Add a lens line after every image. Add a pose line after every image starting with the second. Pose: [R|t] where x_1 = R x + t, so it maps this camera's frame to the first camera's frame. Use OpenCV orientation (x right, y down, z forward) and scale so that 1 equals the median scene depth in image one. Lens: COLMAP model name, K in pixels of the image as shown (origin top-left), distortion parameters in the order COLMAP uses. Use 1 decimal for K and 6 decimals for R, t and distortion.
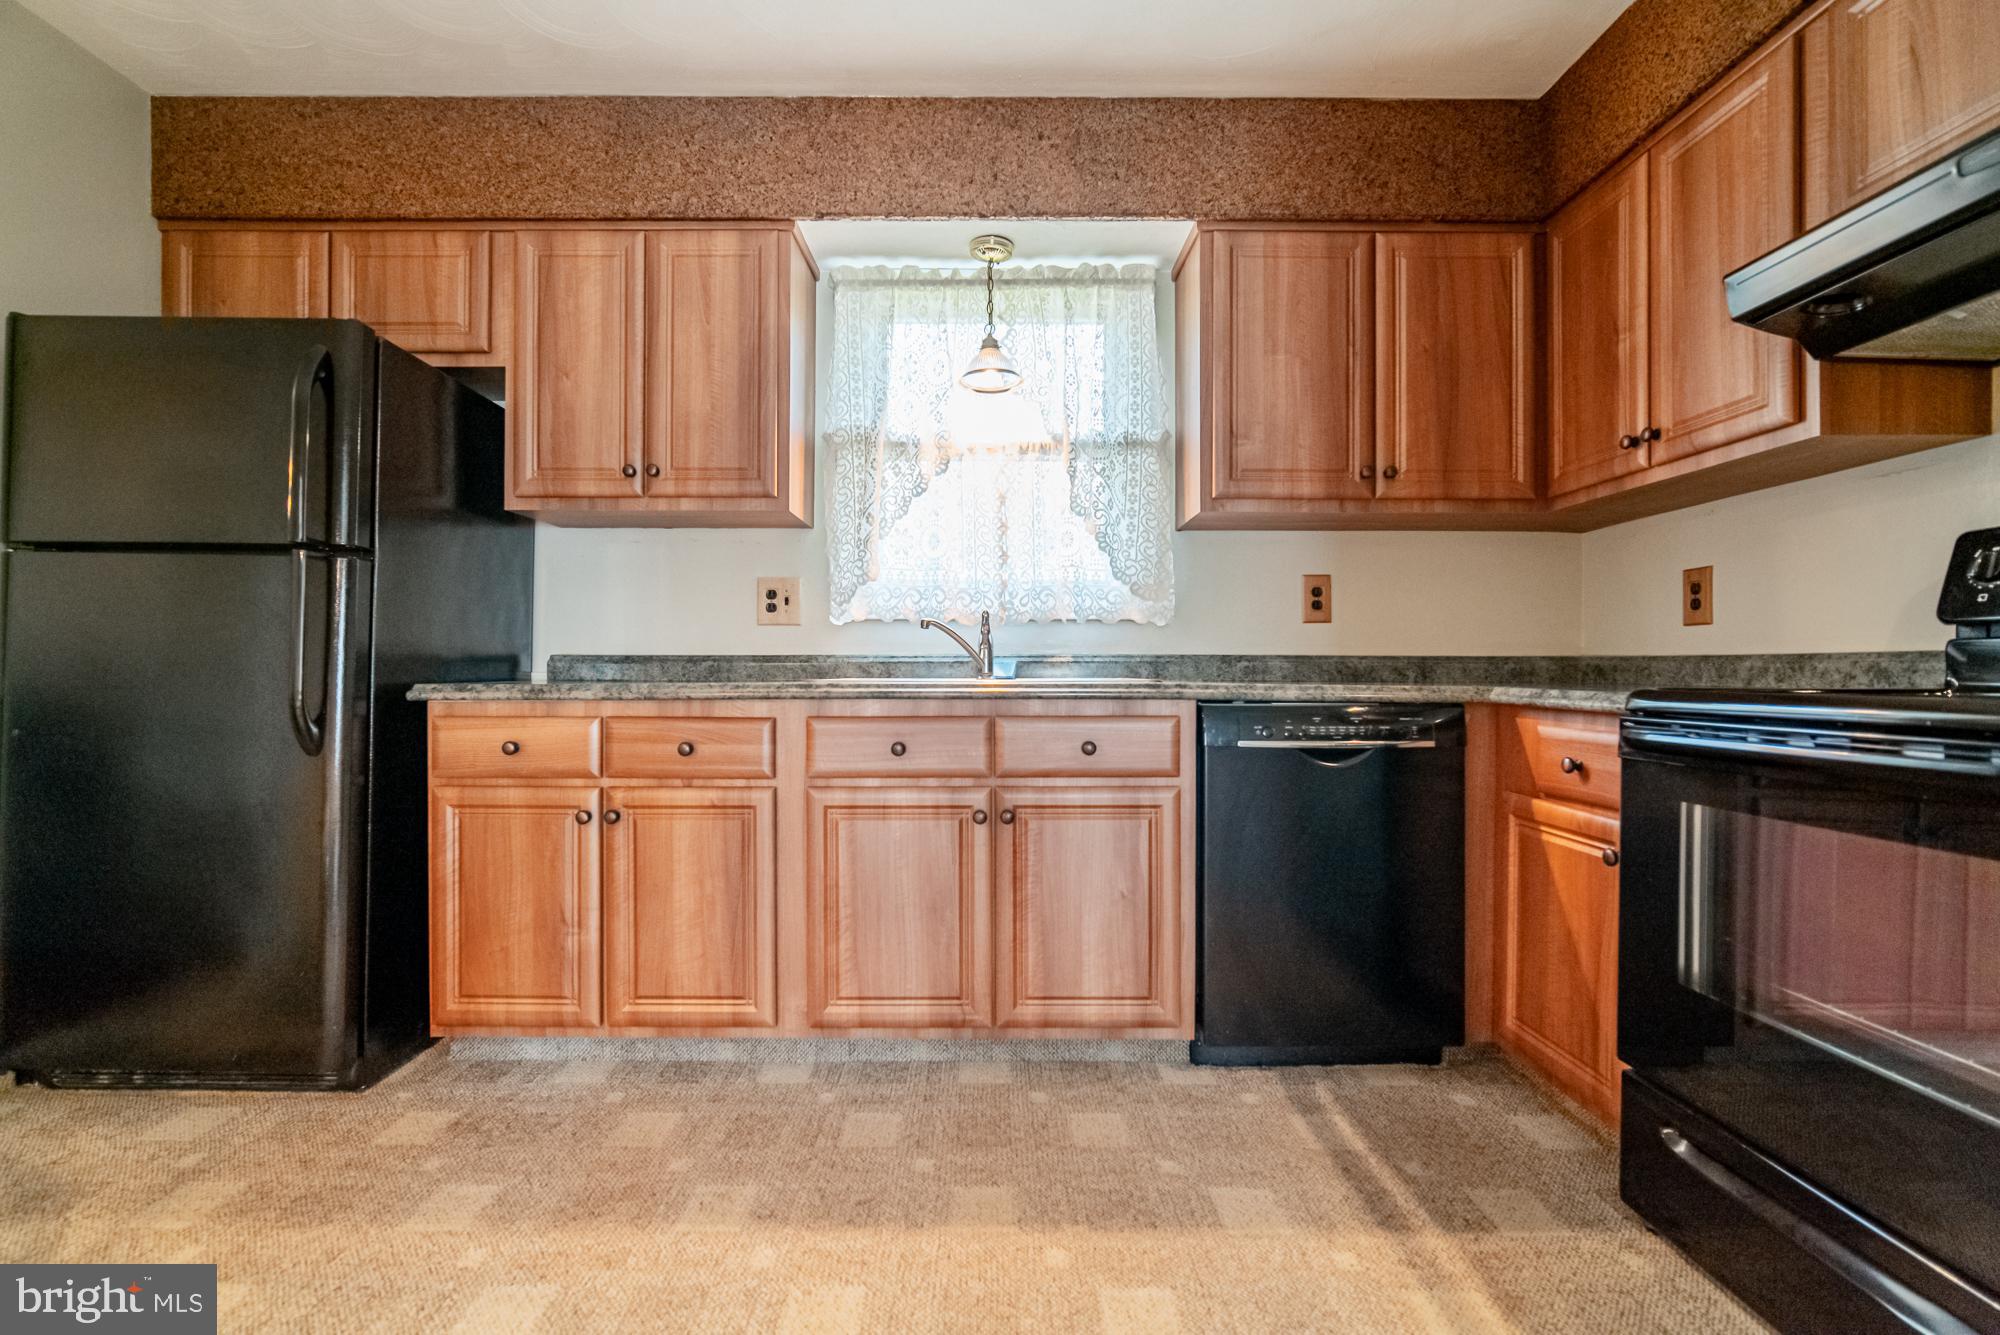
lens RADIAL K [[893.4, 0, 1016.9], [0, 893.4, 670.7], [0, 0, 1]] dist [-0.027190, 0.005374]
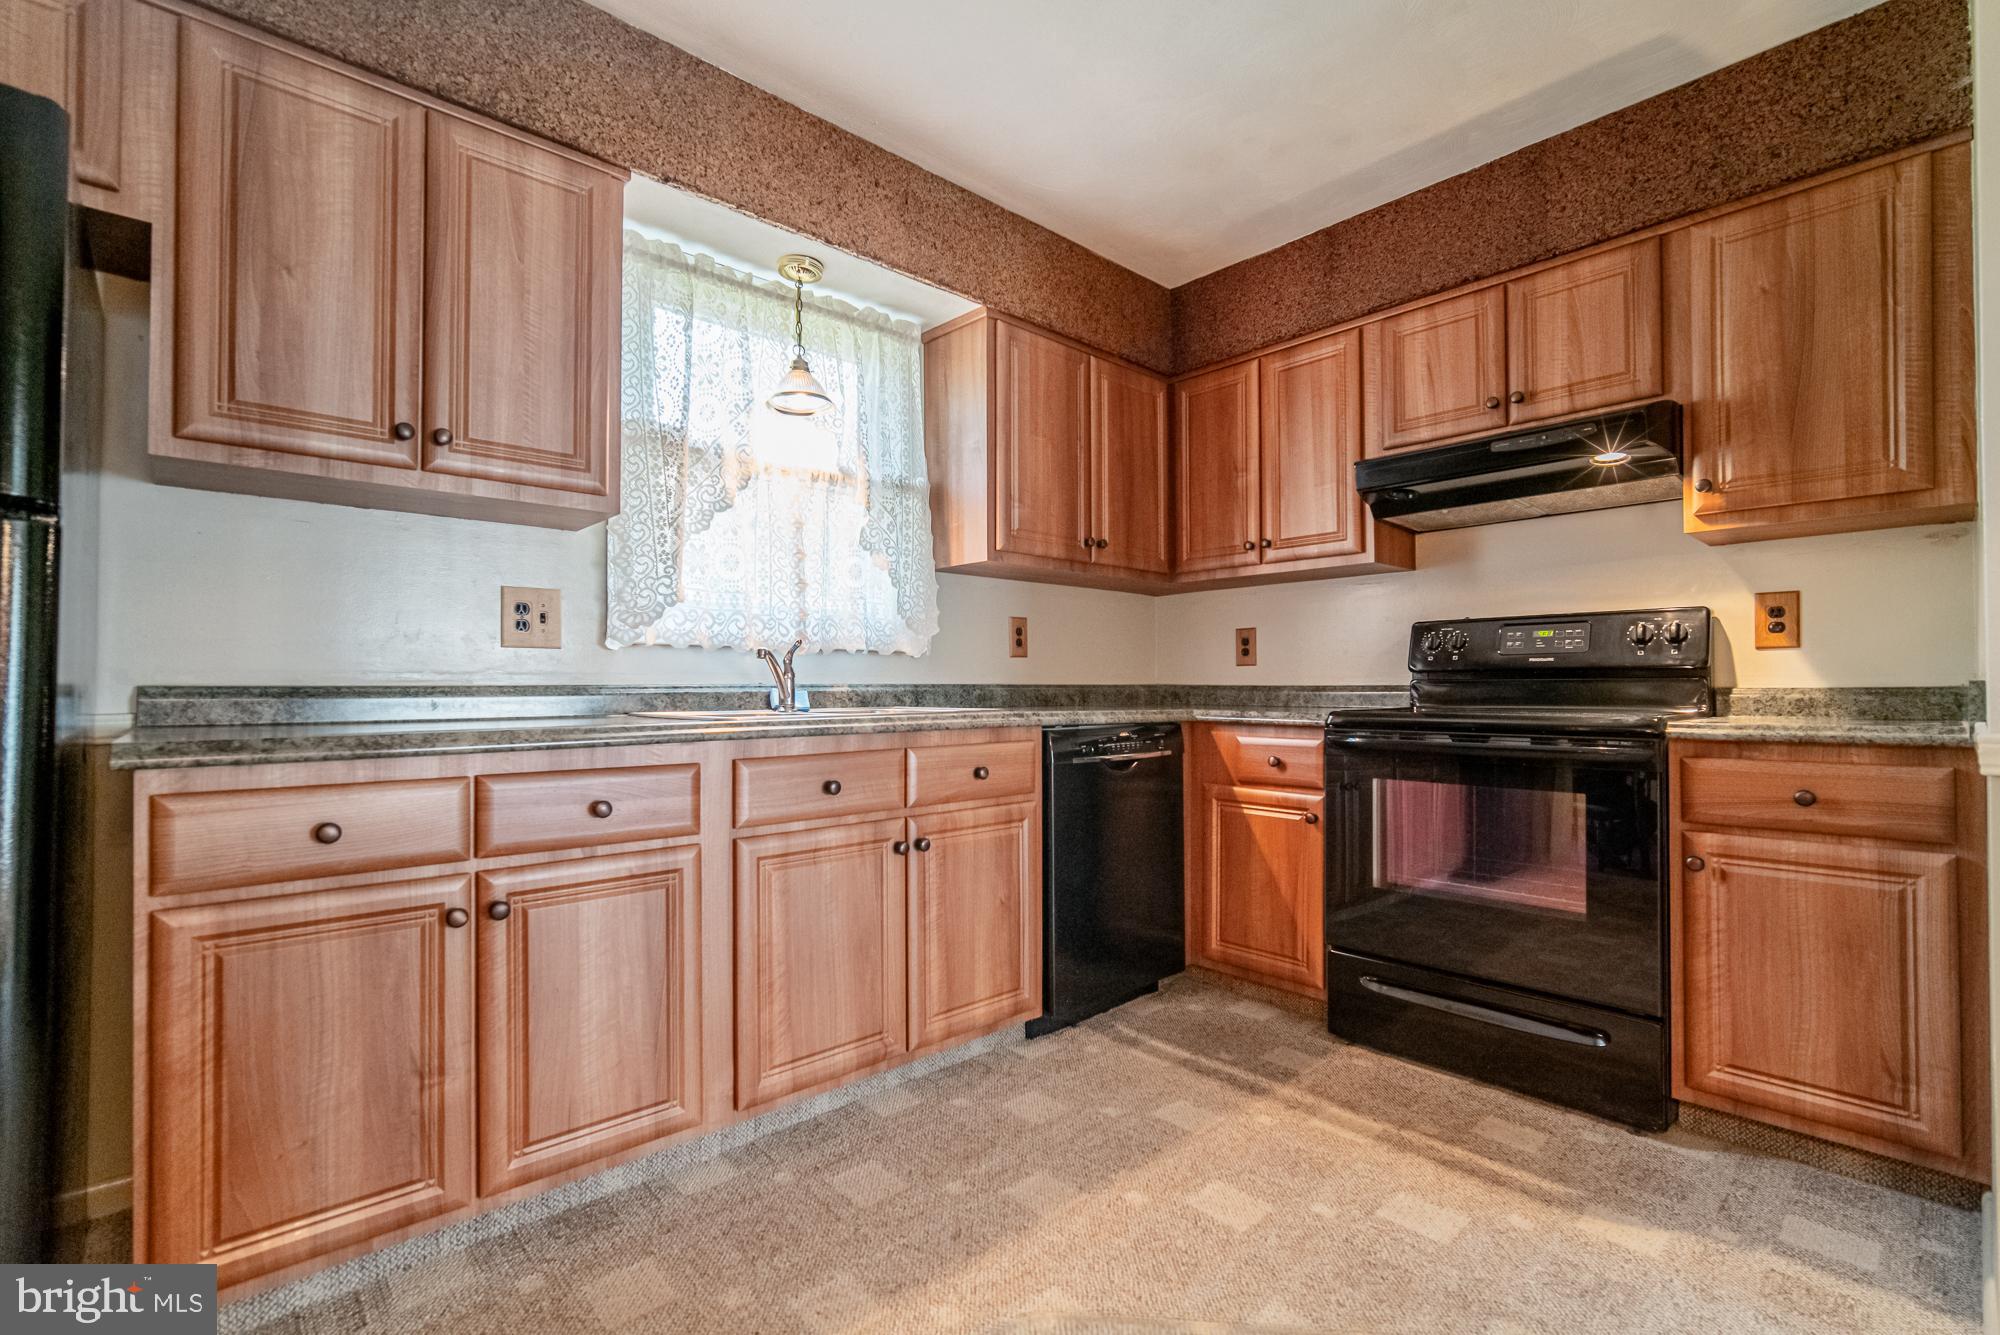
lens RADIAL K [[893.4, 0, 1016.9], [0, 893.4, 670.7], [0, 0, 1]] dist [-0.027190, 0.005374]
pose [[0.726884, 0.008723, 0.686705, -0.616144], [0.001404, 0.999898, -0.014187, -0.022858], [-0.686759, 0.011277, 0.726798, 0.158084]]
